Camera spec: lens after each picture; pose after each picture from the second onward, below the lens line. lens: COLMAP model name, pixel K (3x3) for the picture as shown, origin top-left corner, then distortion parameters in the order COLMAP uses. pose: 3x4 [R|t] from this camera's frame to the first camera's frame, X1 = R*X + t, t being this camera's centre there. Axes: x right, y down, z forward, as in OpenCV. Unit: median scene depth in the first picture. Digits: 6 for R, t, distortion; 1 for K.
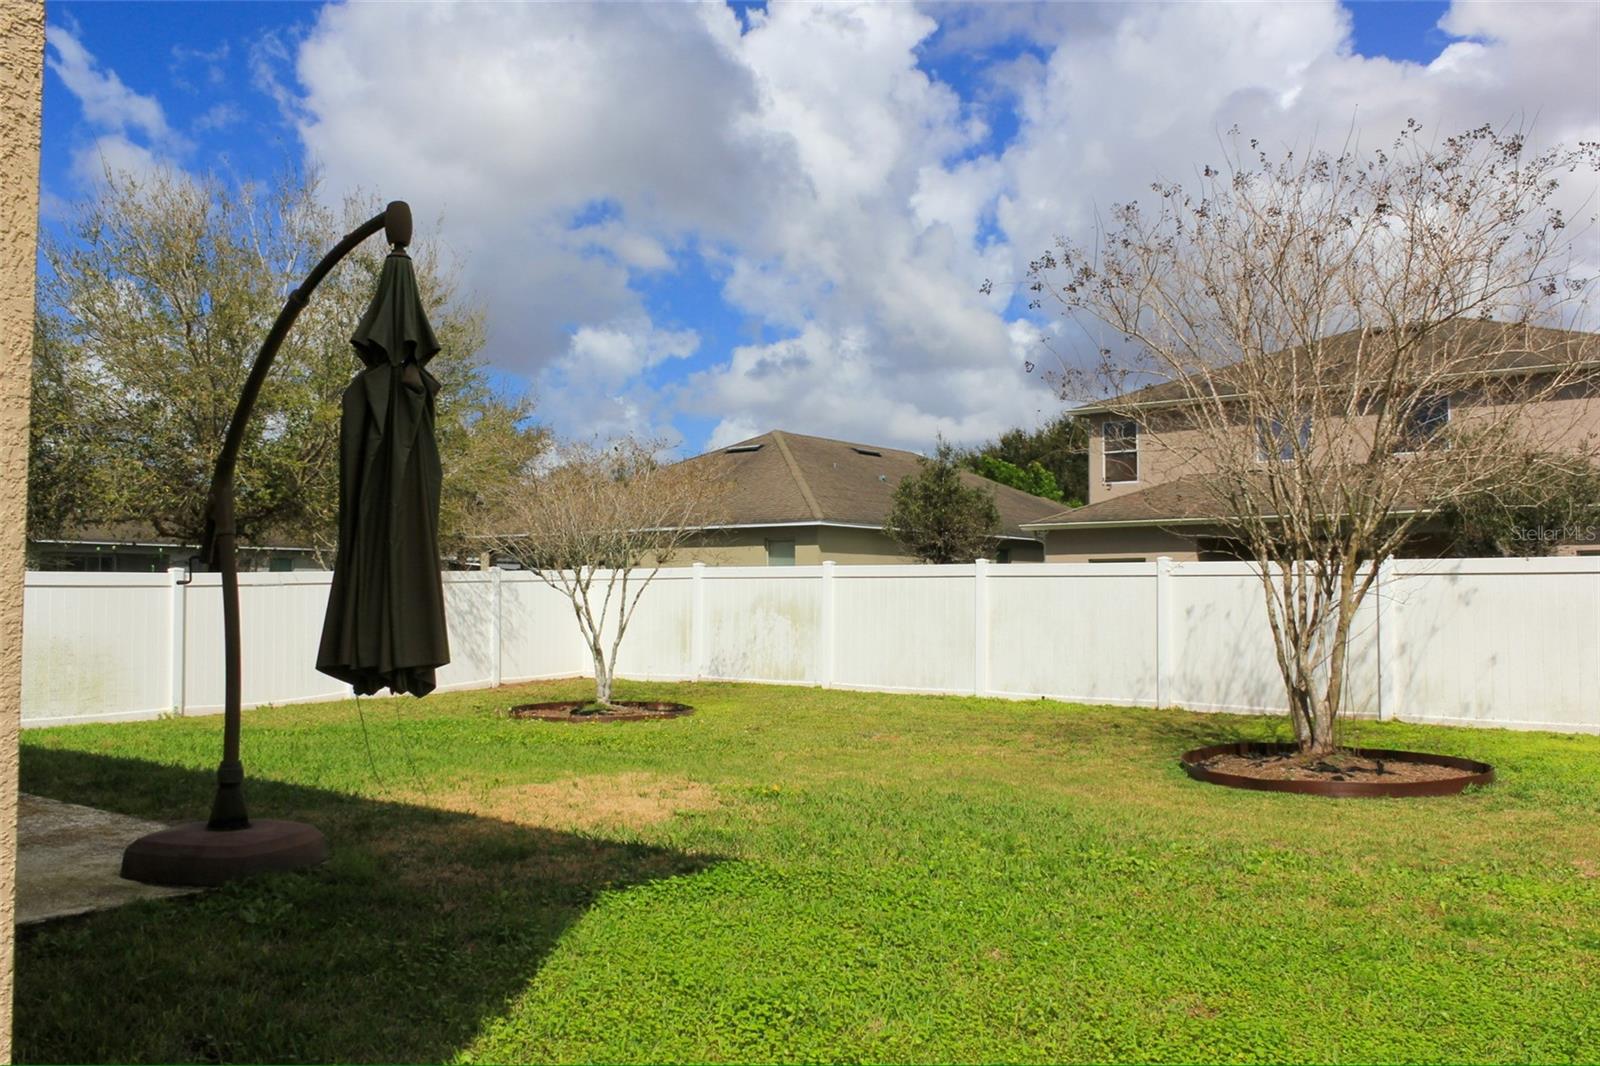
lens RADIAL K [[1304.0, 0, 798.5], [0, 1304.0, 536.4], [0, 0, 1]] dist [0.005561, 0.011588]
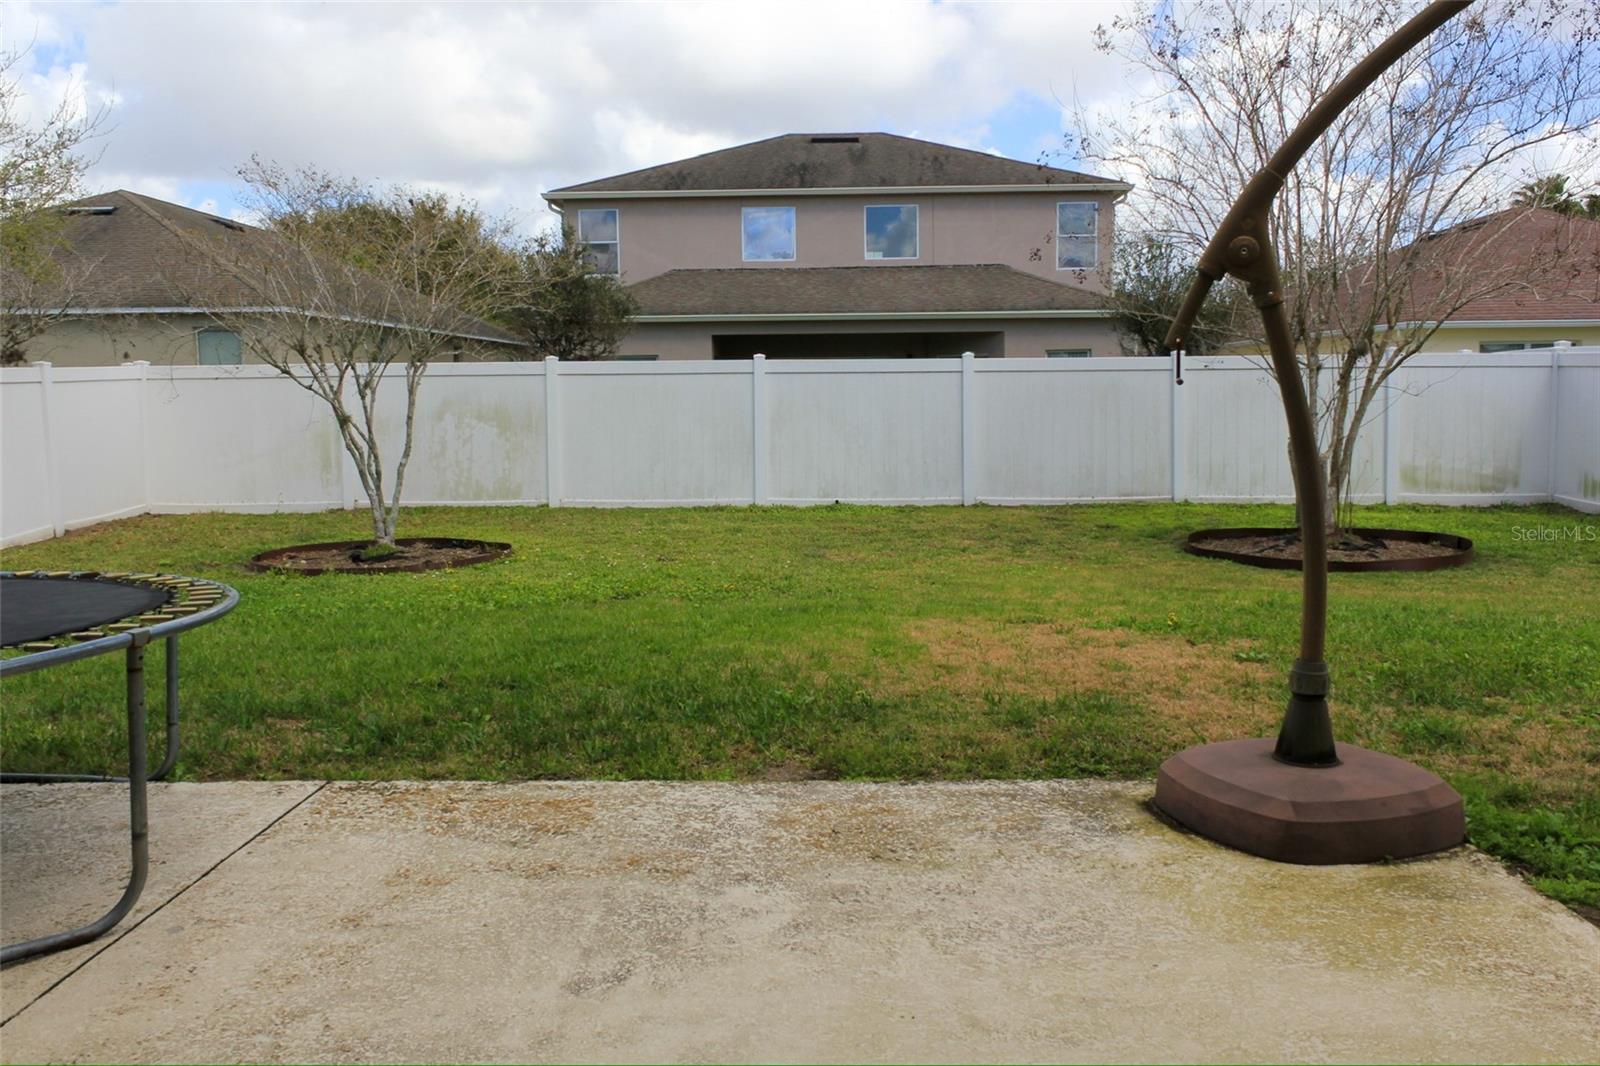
lens RADIAL K [[1304.0, 0, 815.3], [0, 1304.0, 529.8], [0, 0, 1]] dist [0.005561, 0.011588]
pose [[0.813539, -0.070531, 0.577218, -0.369054], [-0.014901, 0.989763, 0.141943, 0.009174], [-0.581320, -0.124077, 0.804159, 0.241752]]
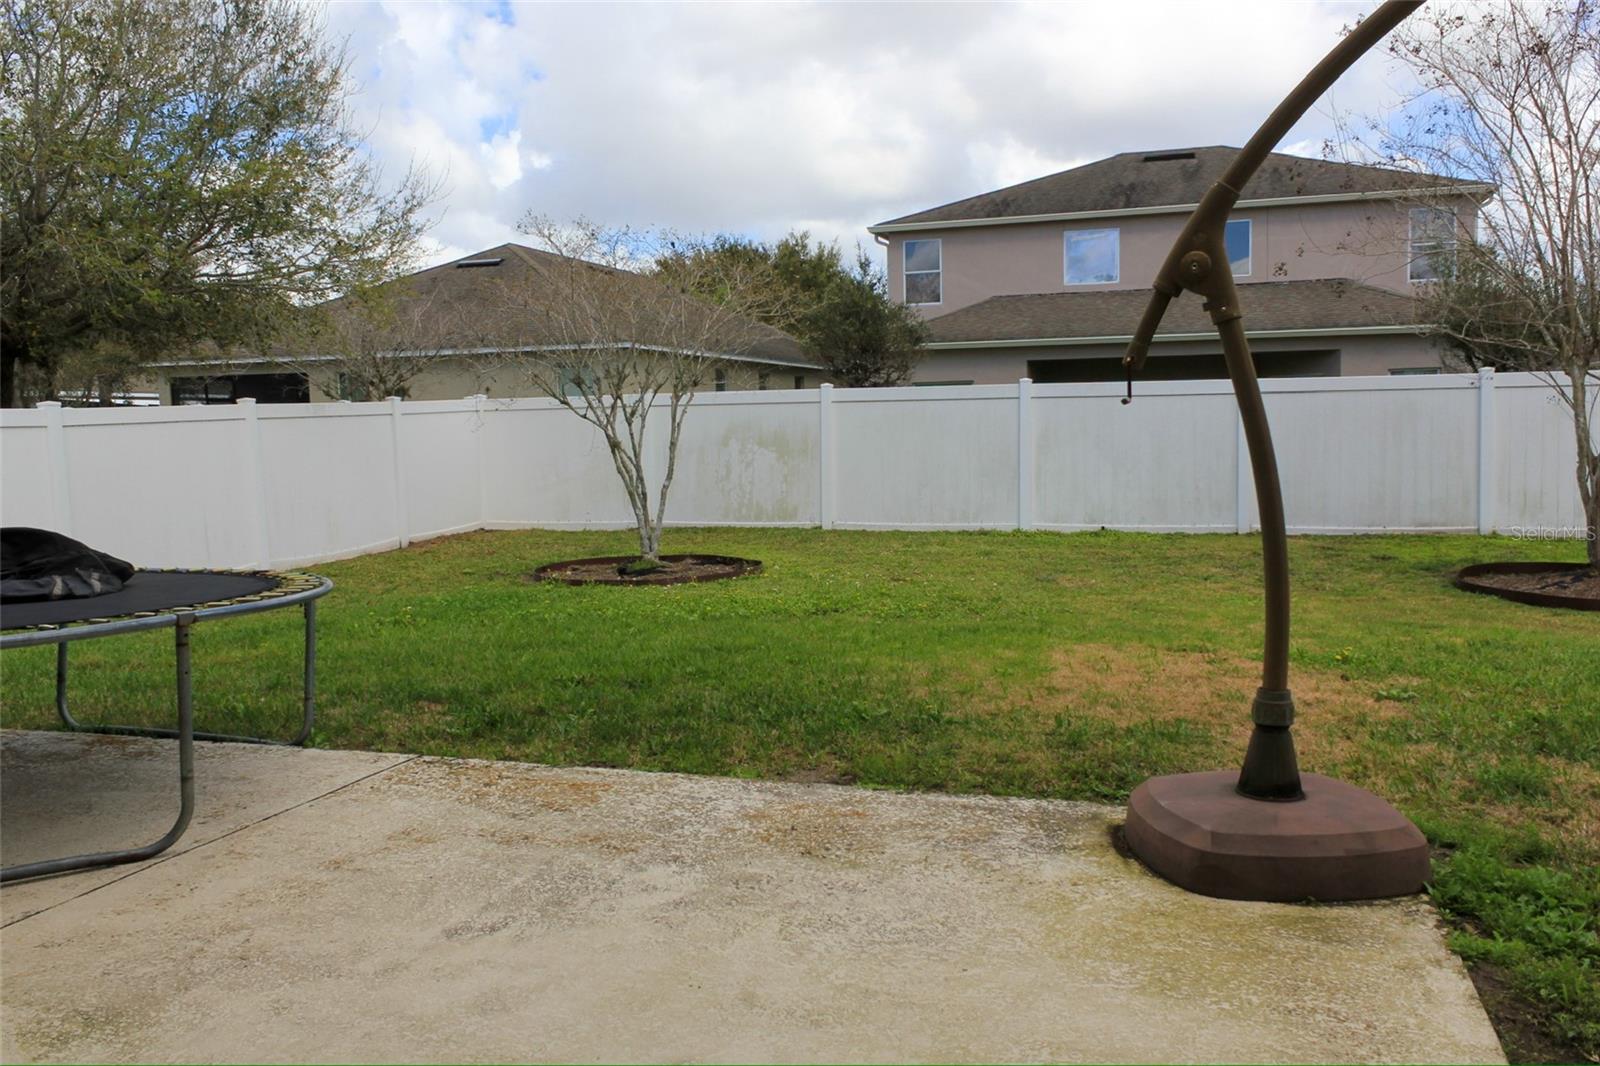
lens RADIAL K [[1304.0, 0, 809.2], [0, 1304.0, 532.7], [0, 0, 1]] dist [0.005561, 0.011588]
pose [[0.944307, -0.045688, 0.325878, -0.310284], [0.004627, 0.992060, 0.125681, 0.008992], [-0.329032, -0.117174, 0.937021, 0.194507]]
